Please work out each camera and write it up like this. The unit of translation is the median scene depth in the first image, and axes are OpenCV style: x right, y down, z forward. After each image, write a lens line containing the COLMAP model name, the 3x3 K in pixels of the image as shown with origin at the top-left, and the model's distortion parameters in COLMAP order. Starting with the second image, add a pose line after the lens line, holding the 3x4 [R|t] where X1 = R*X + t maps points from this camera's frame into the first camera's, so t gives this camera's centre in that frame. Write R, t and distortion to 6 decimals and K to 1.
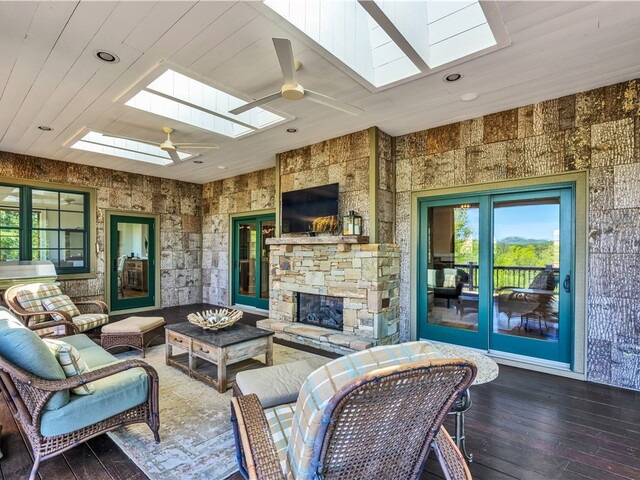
lens RADIAL K [[319.0, 0, 318.9], [0, 319.0, 253.7], [0, 0, 1]] dist [-0.002517, -0.000402]
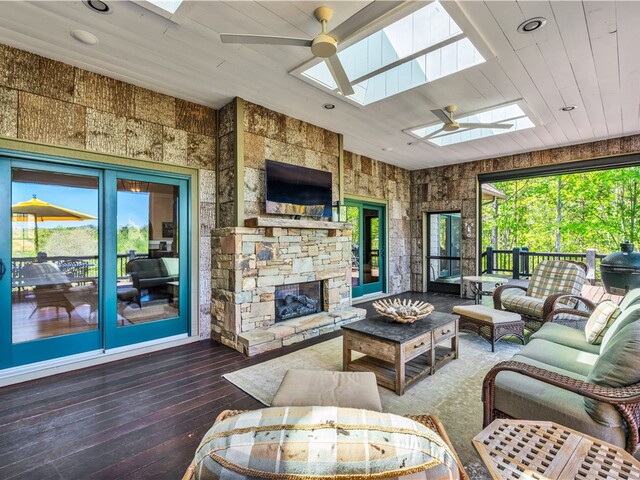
lens RADIAL K [[318.5, 0, 320.0], [0, 318.5, 240.0], [0, 0, 1]] dist [-0.001677, 0.000298]
pose [[0.079379, -0.002627, 0.996841, -0.924741], [0.013389, 0.999909, 0.001569, 0.003050], [-0.996755, 0.013222, 0.079407, 0.869299]]
